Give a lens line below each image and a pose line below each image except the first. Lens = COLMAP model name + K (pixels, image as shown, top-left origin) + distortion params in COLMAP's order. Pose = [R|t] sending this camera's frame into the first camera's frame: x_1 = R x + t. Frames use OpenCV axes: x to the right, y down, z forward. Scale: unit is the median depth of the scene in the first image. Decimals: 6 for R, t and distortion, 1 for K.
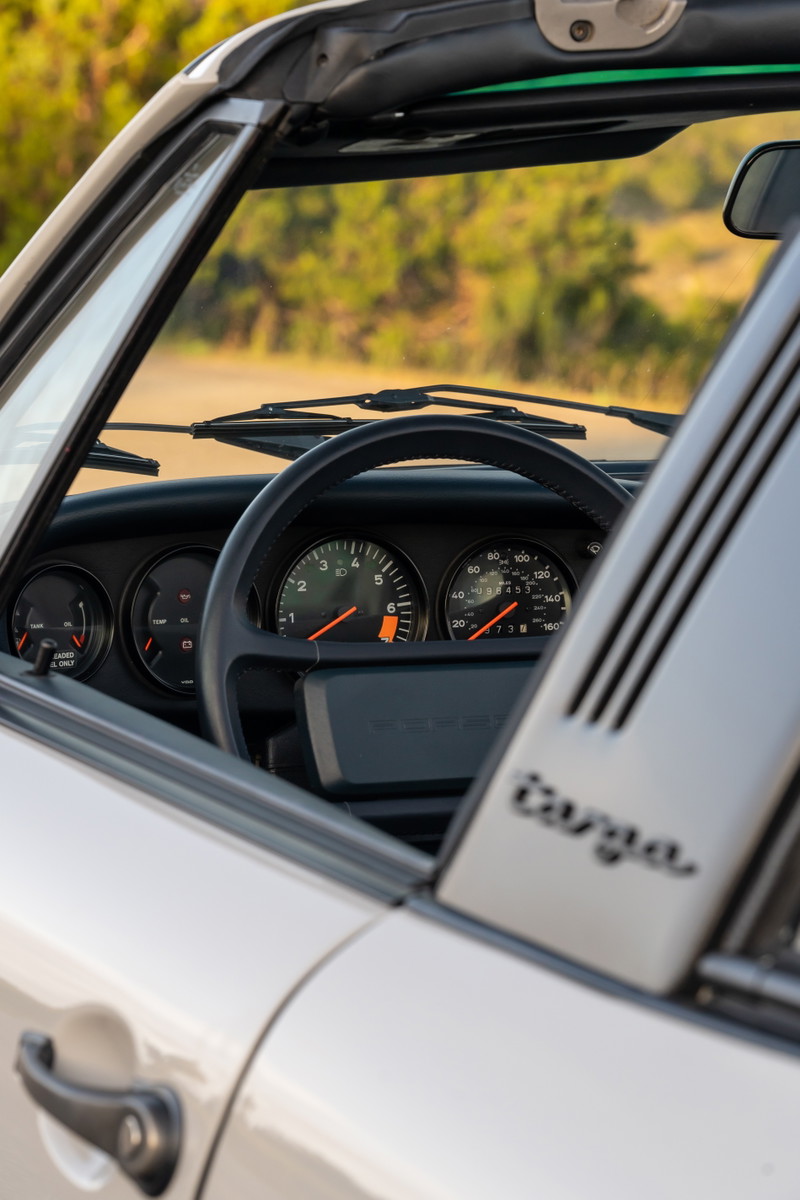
lens RADIAL K [[3843.6, 0, 400.0], [0, 3843.6, 600.0], [0, 0, 1]] dist [-0.010176, -0.073564]
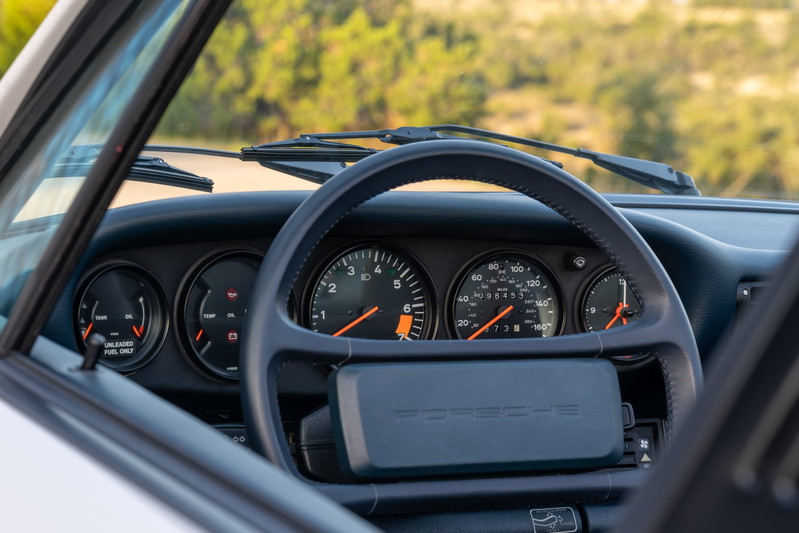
lens RADIAL K [[2068.0, 0, 399.5], [0, 2068.0, 266.5], [0, 0, 1]] dist [0.051732, -0.047341]
pose [[0.999388, 0.024863, 0.024624, -0.020623], [-0.024531, 0.999605, -0.013691, -0.002027], [-0.024955, 0.013079, 0.999603, 0.367572]]
